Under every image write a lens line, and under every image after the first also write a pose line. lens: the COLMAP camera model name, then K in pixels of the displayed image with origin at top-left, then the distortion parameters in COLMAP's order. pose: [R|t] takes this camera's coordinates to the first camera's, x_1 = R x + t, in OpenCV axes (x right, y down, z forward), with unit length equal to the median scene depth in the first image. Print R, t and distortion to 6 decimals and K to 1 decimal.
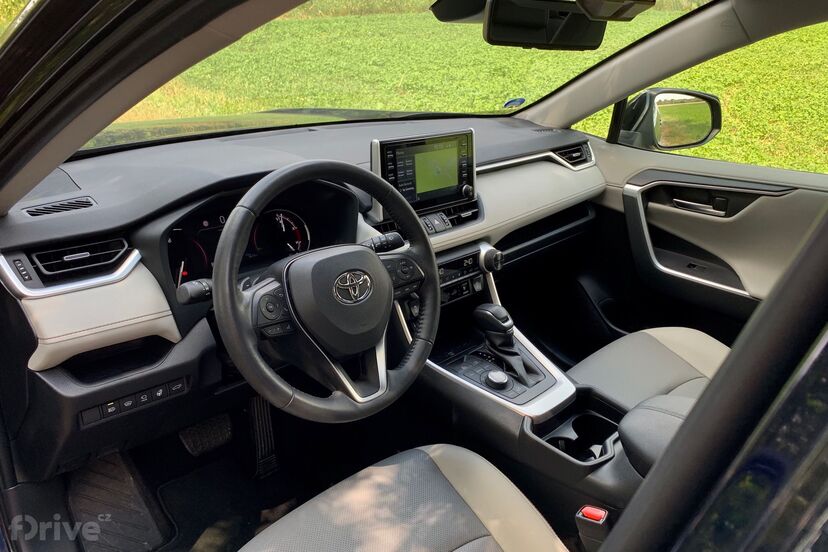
lens RADIAL K [[632.0, 0, 414.0], [0, 632.0, 276.0], [0, 0, 1]] dist [0.066282, -0.000955]
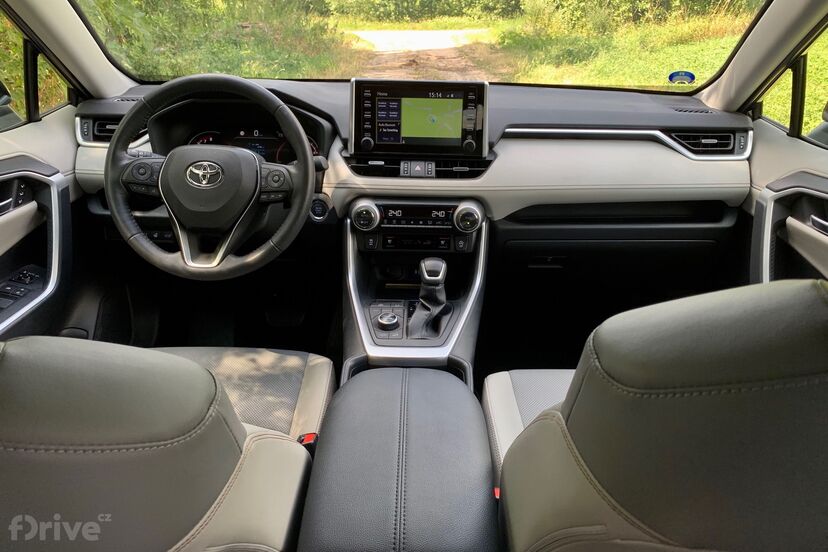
lens RADIAL K [[621.5, 0, 414.0], [0, 621.5, 276.0], [0, 0, 1]] dist [0.026072, -0.005000]
pose [[0.696834, 0.249110, -0.672582, 0.769966], [-0.260929, 0.961538, 0.085795, -0.002169], [0.668085, 0.115711, 0.735032, 0.283871]]
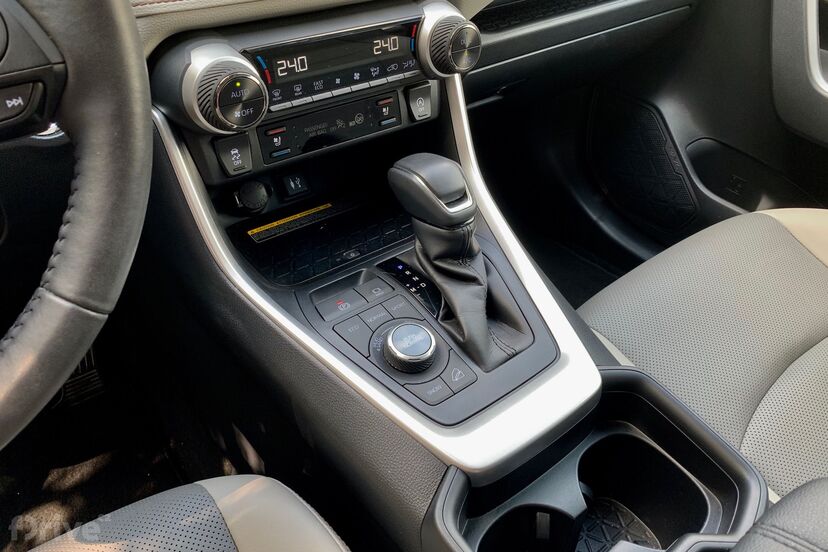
lens RADIAL K [[632.0, 0, 414.0], [0, 632.0, 276.0], [0, 0, 1]] dist [0.066282, -0.000955]
pose [[0.992931, 0.084767, -0.083083, 0.157037], [-0.057046, 0.954643, 0.292235, -0.001342], [0.104087, -0.285430, 0.952731, 0.594028]]
